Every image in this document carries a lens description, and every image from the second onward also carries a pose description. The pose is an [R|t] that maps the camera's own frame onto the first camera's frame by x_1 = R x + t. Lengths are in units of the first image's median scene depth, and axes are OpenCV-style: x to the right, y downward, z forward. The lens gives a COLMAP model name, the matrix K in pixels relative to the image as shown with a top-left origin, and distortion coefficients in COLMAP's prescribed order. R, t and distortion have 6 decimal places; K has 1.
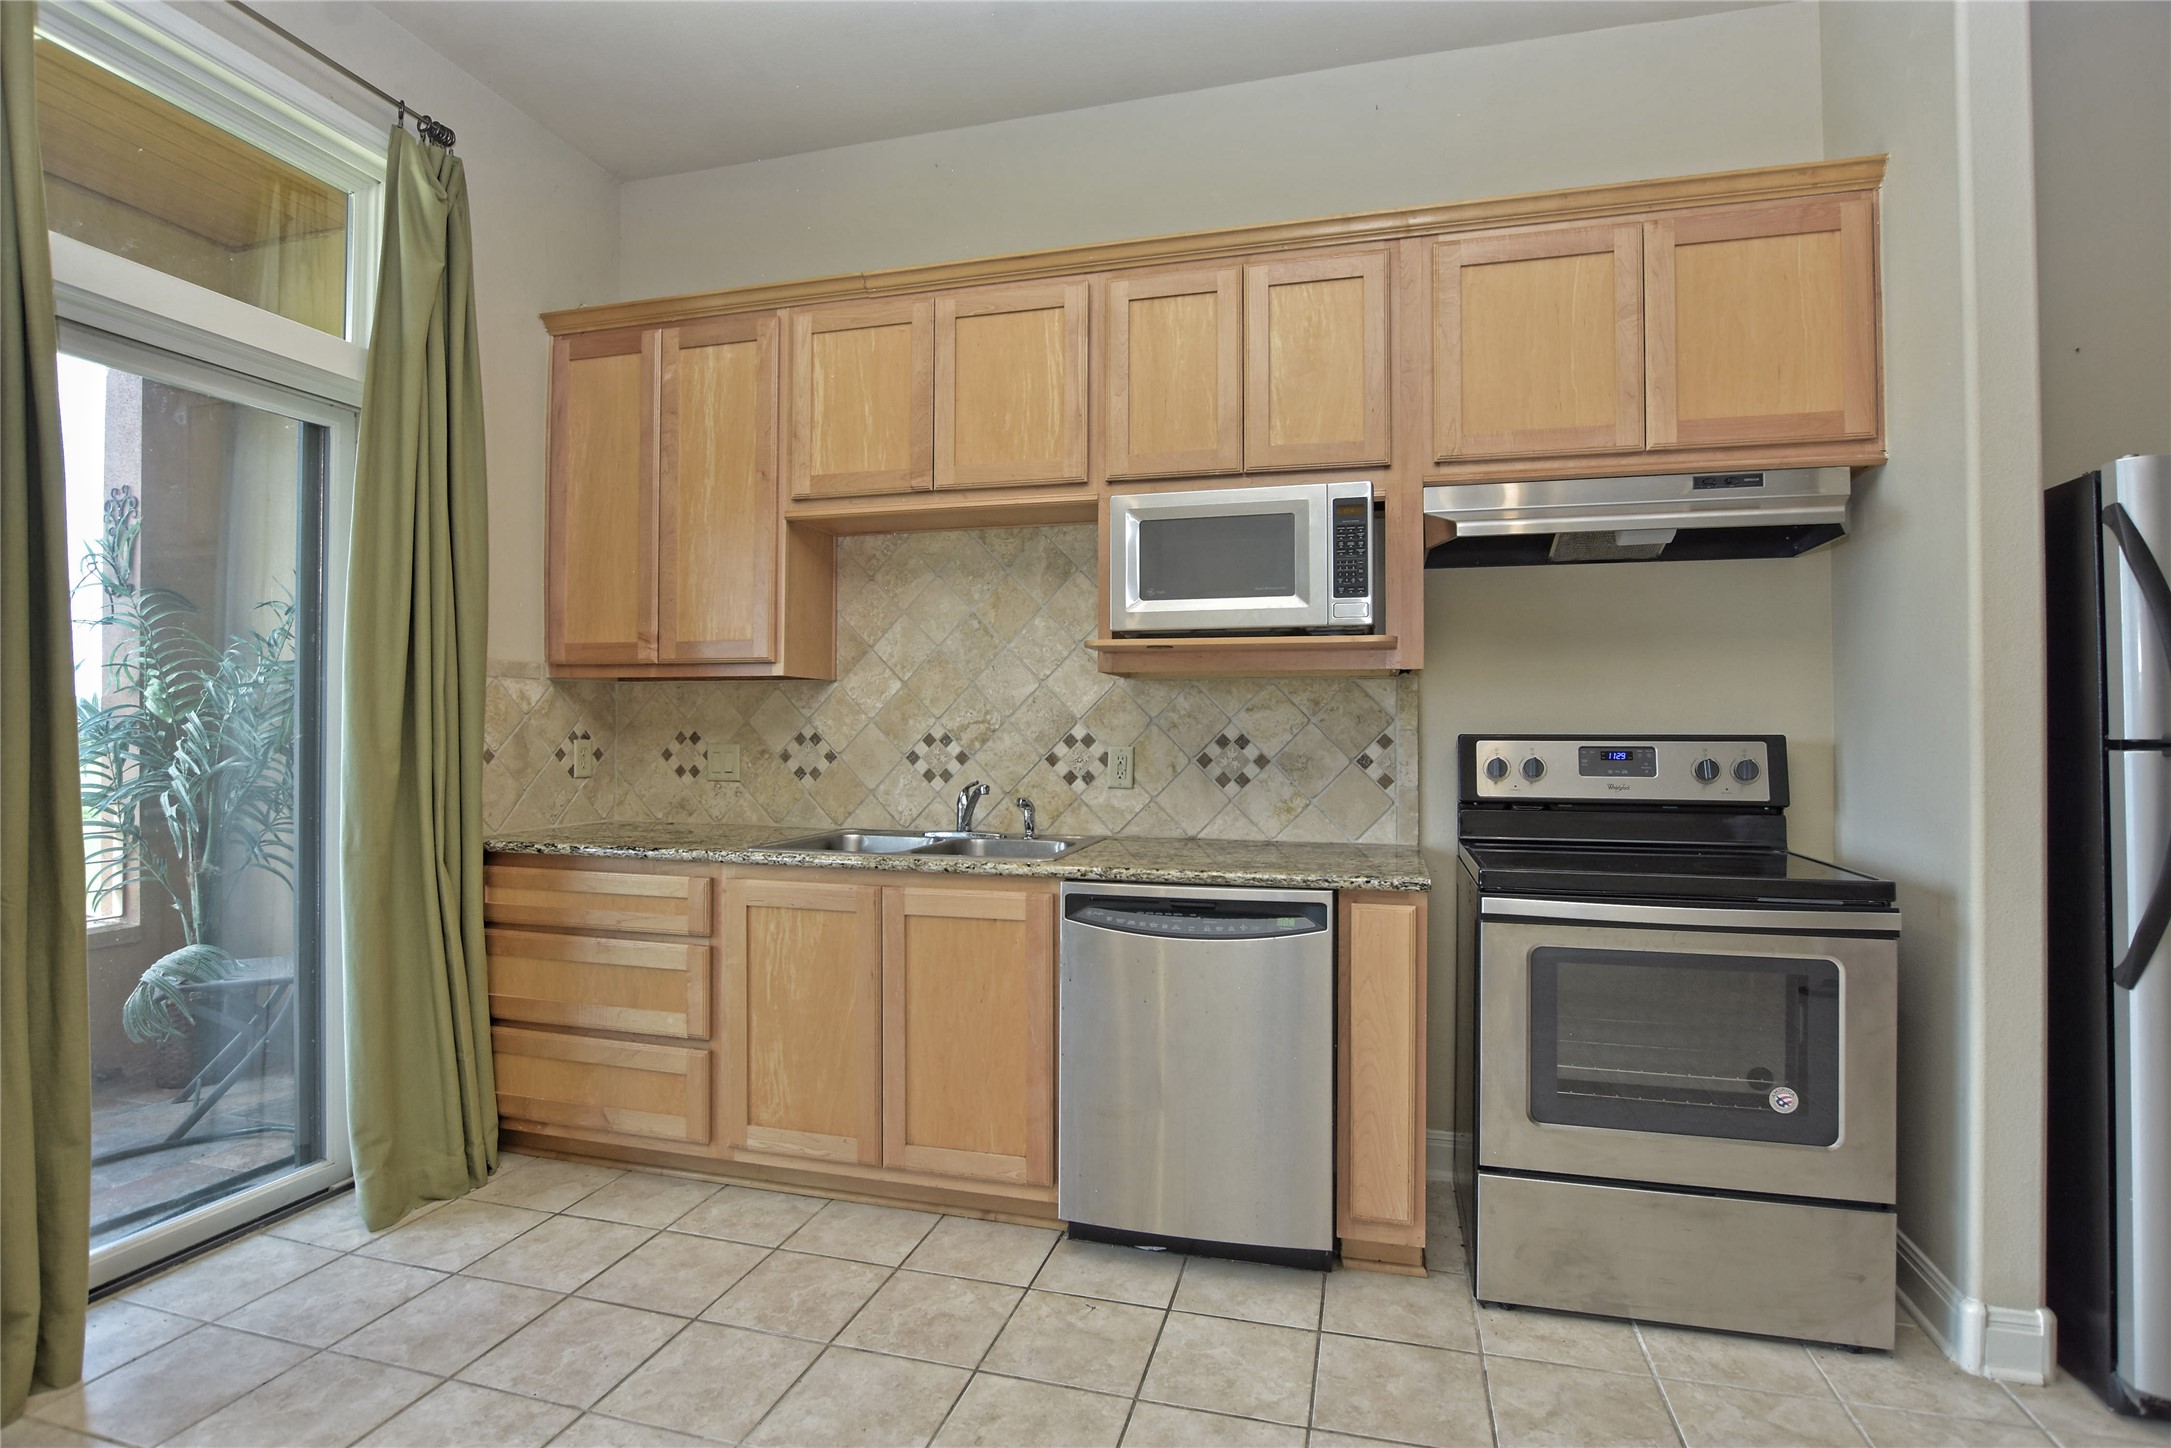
lens RADIAL K [[1061.8, 0, 1089.9], [0, 1061.8, 720.8], [0, 0, 1]] dist [-0.031262, 0.002557]
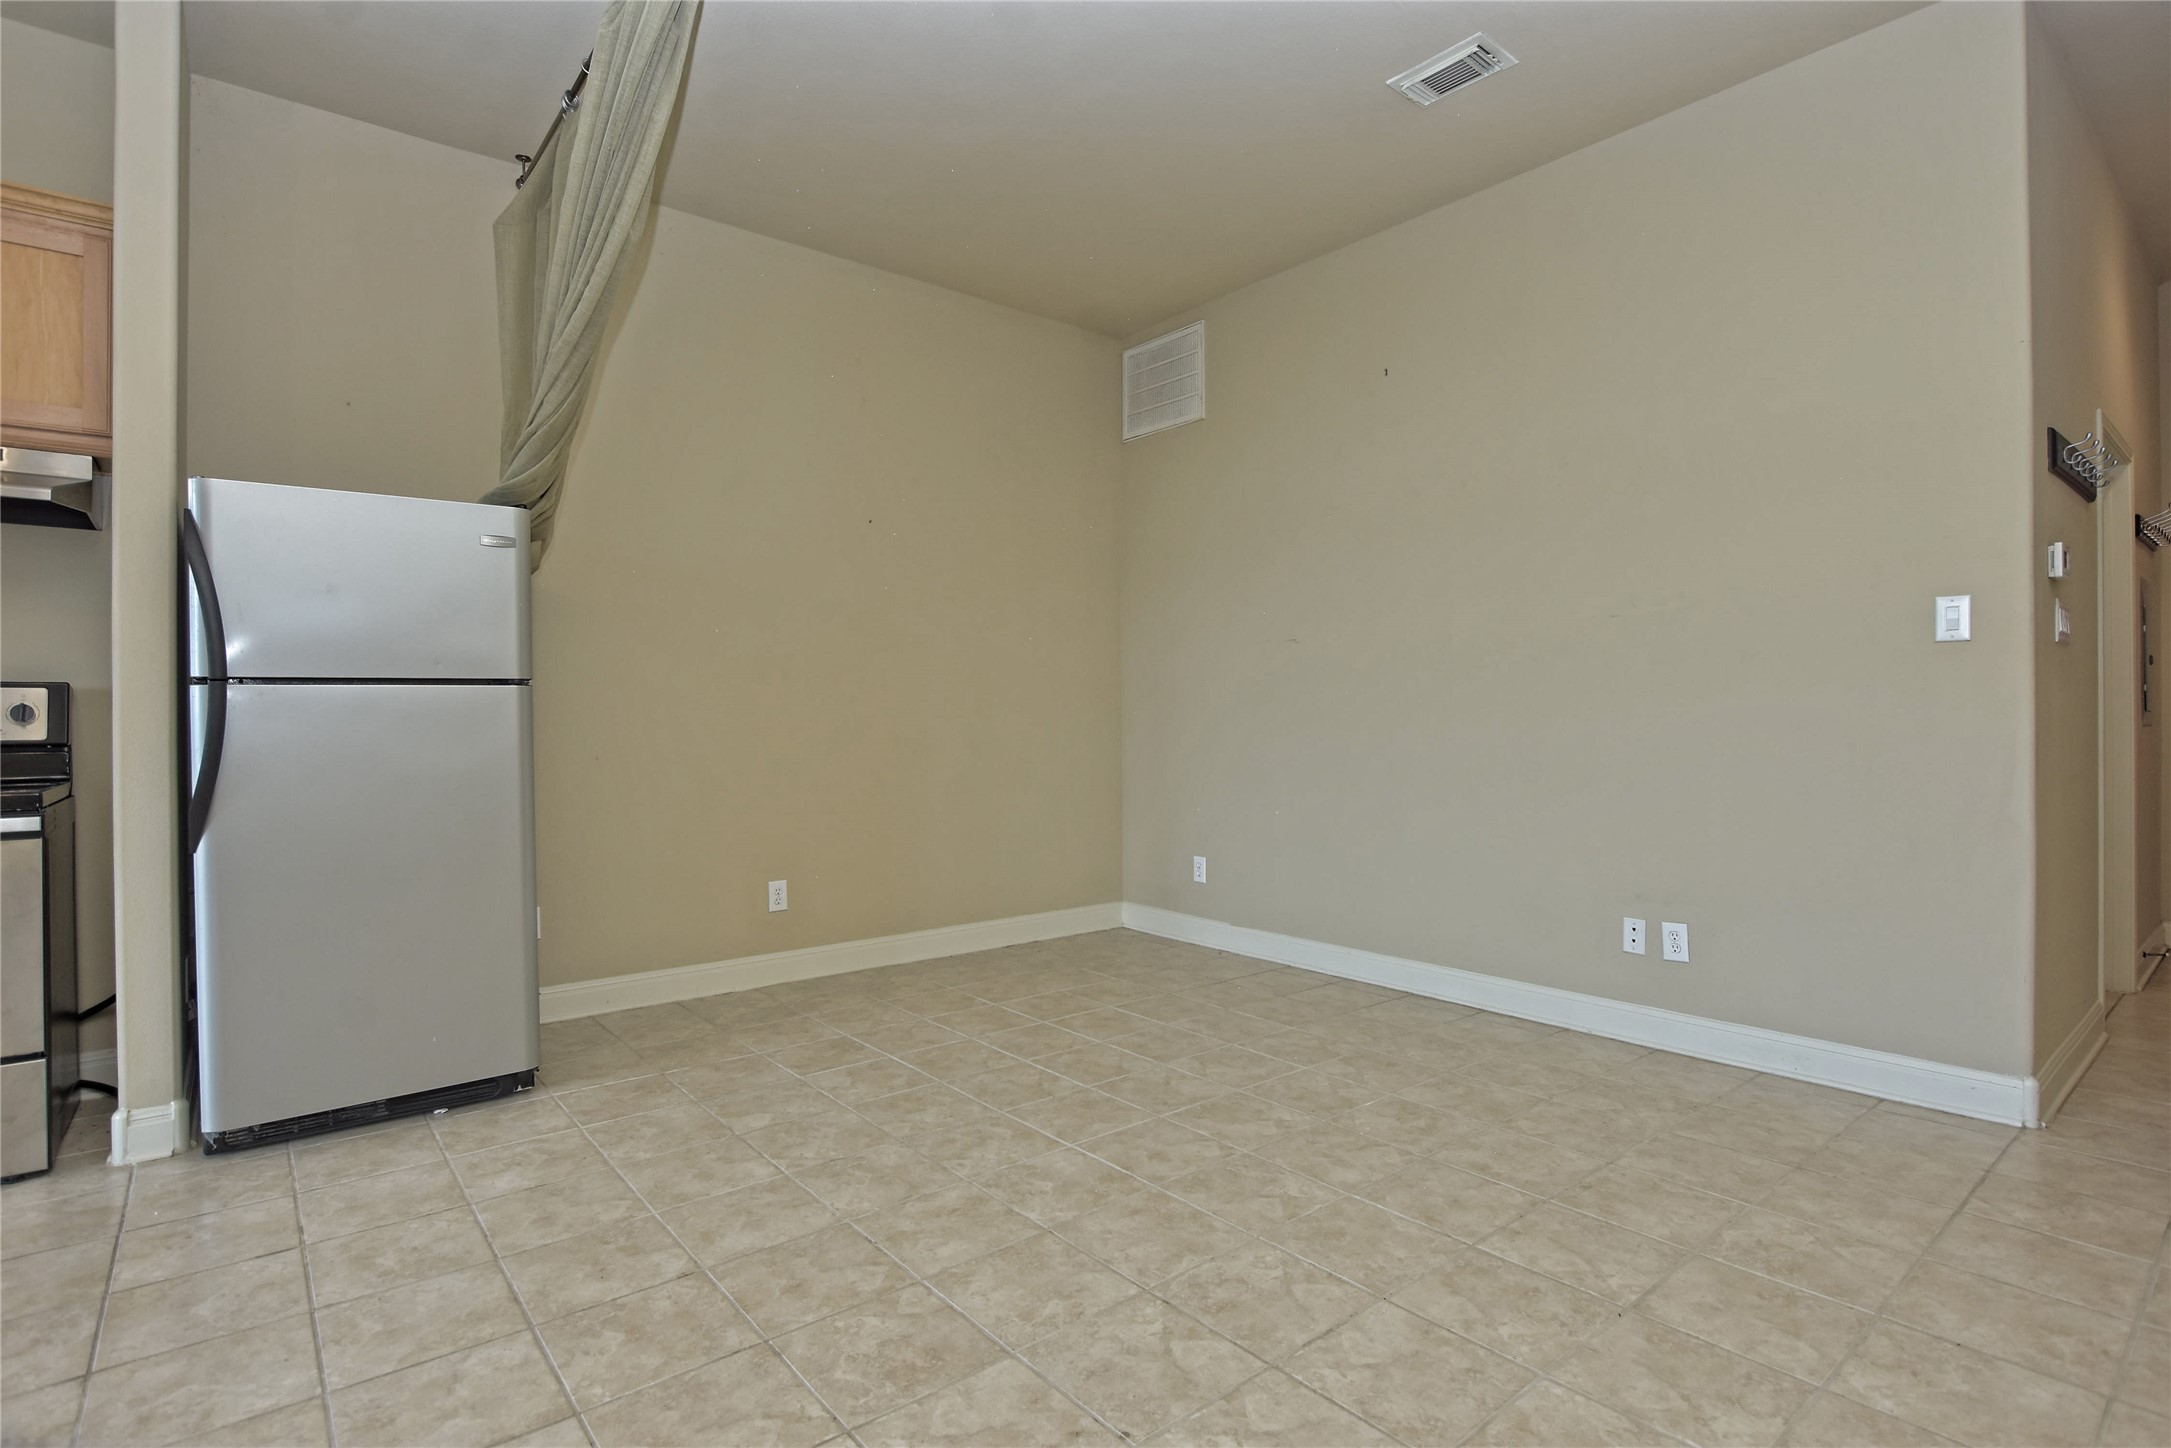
lens RADIAL K [[1061.8, 0, 1089.0], [0, 1061.8, 716.1], [0, 0, 1]] dist [-0.031262, 0.002557]
pose [[0.575149, -0.004232, 0.818038, 0.365367], [0.000247, 0.999987, 0.005000, 0.043354], [-0.818049, -0.002674, 0.575142, -0.543098]]
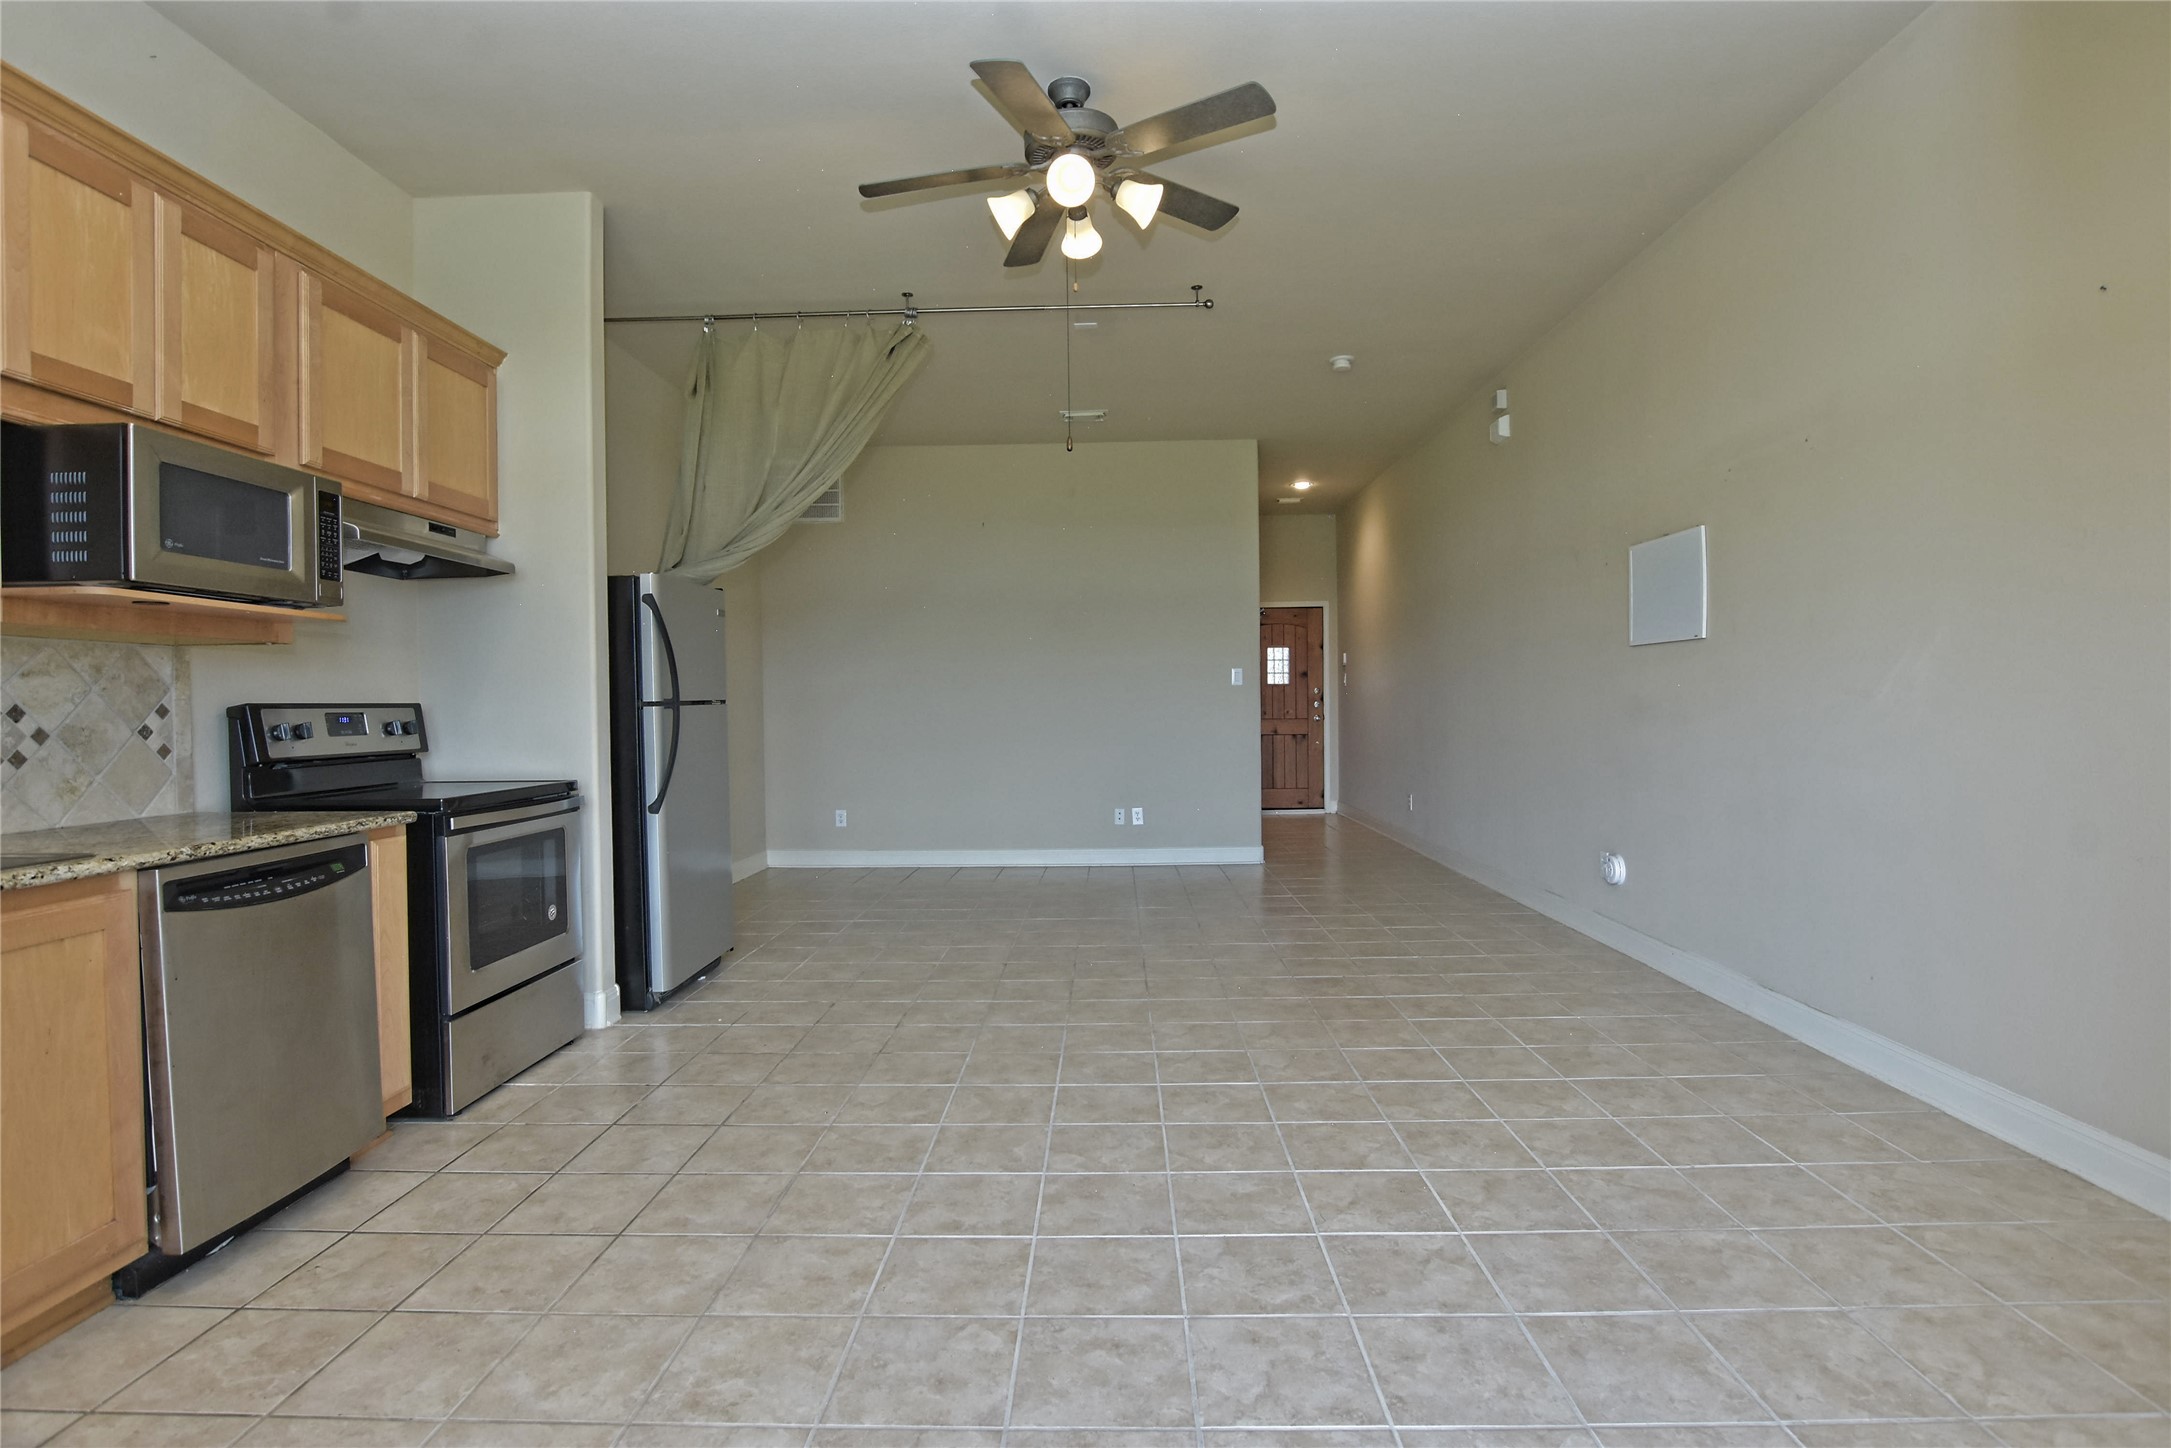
lens RADIAL K [[1061.8, 0, 1089.5], [0, 1061.8, 719.1], [0, 0, 1]] dist [-0.031262, 0.002557]
pose [[-0.242732, -0.012972, 0.970007, -0.937638], [0.004503, 0.999885, 0.014498, 0.018085], [-0.970083, 0.007887, -0.242645, 0.428641]]
